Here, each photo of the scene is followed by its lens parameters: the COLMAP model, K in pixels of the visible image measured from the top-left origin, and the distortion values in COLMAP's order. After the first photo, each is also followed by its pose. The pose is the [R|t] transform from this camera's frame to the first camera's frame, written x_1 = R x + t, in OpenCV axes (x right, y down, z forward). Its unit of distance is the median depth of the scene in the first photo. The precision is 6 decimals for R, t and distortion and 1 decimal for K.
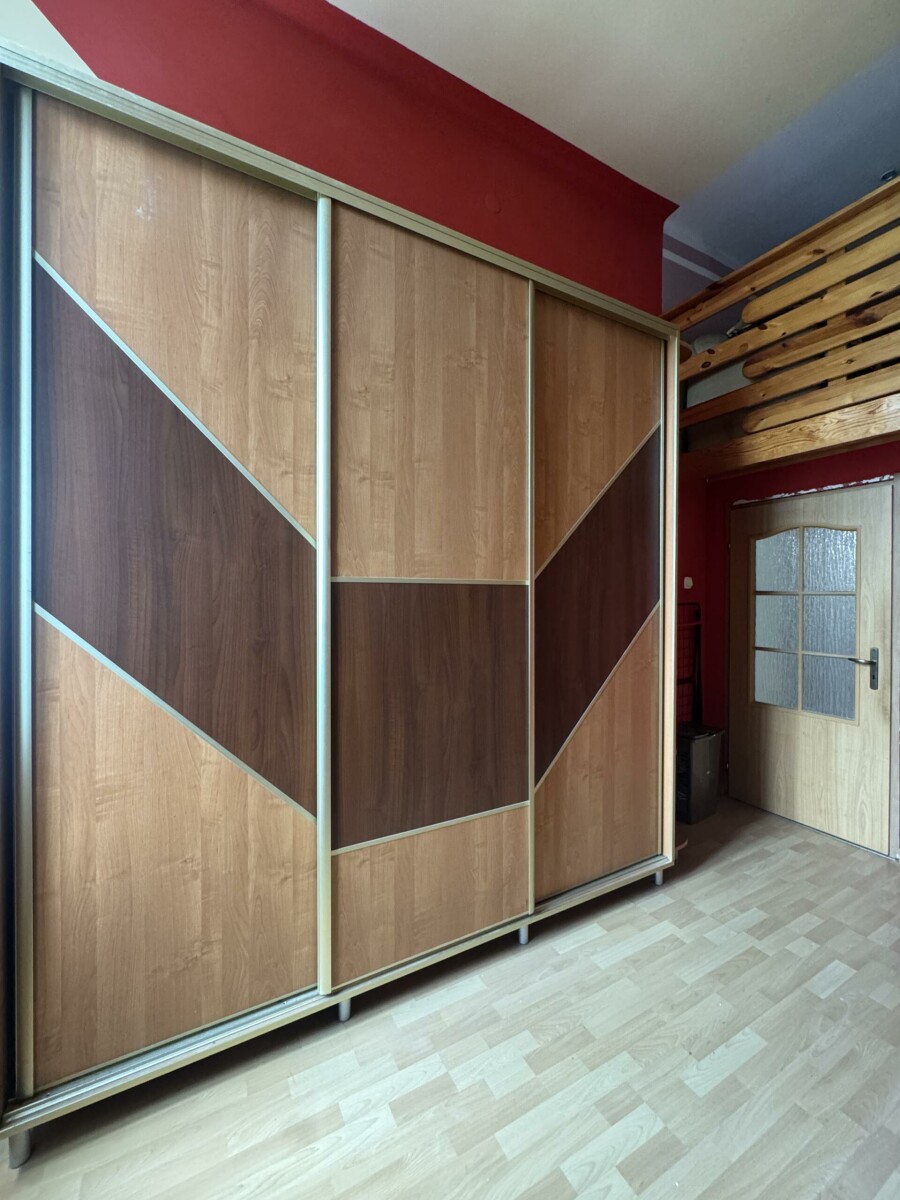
lens RADIAL K [[480.0, 0, 446.3], [0, 480.0, 599.4], [0, 0, 1]] dist [-0.011956, 0.000052]
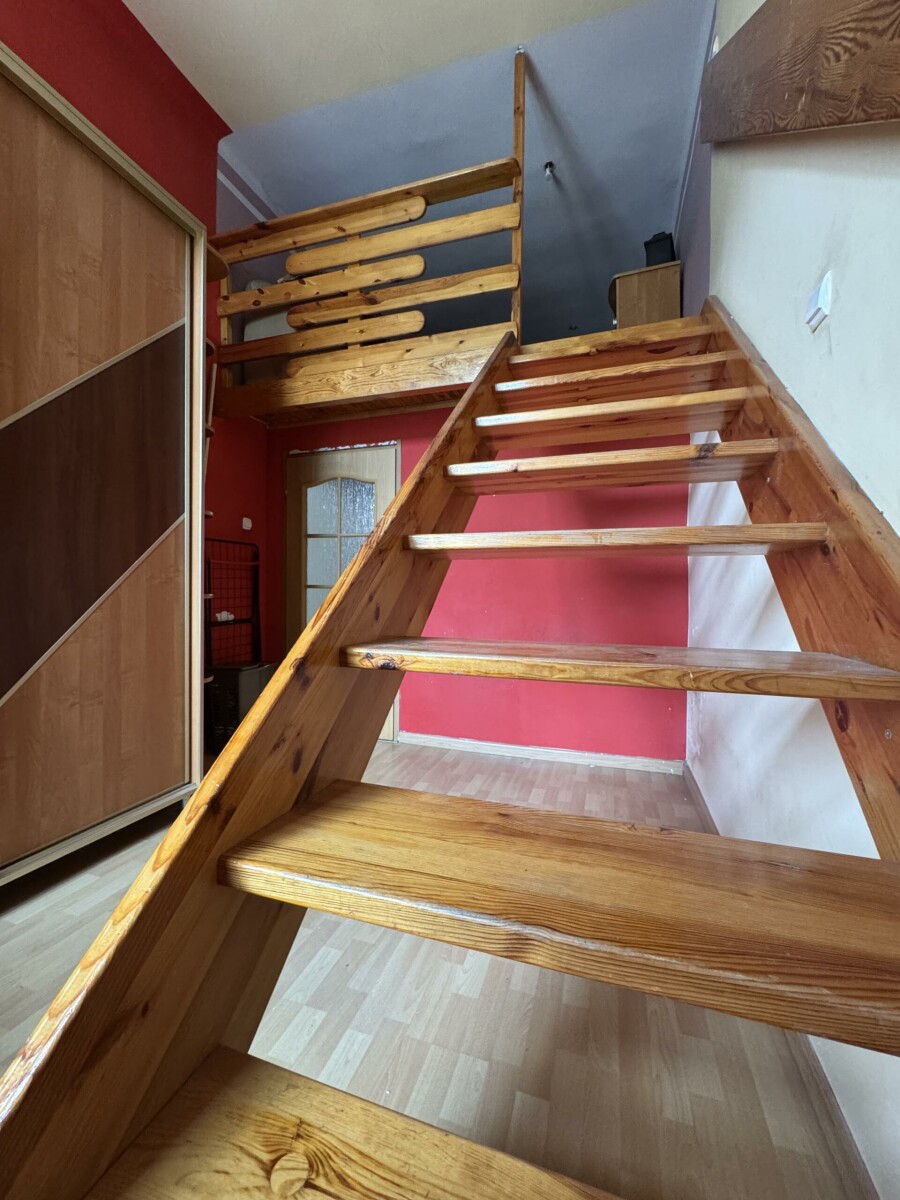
lens RADIAL K [[480.0, 0, 453.4], [0, 480.0, 597.6], [0, 0, 1]] dist [-0.011956, 0.000052]
pose [[0.724250, -0.005188, 0.689518, 0.164404], [-0.003289, 0.999934, 0.010979, 0.142641], [-0.689529, -0.010220, 0.724186, -0.039220]]
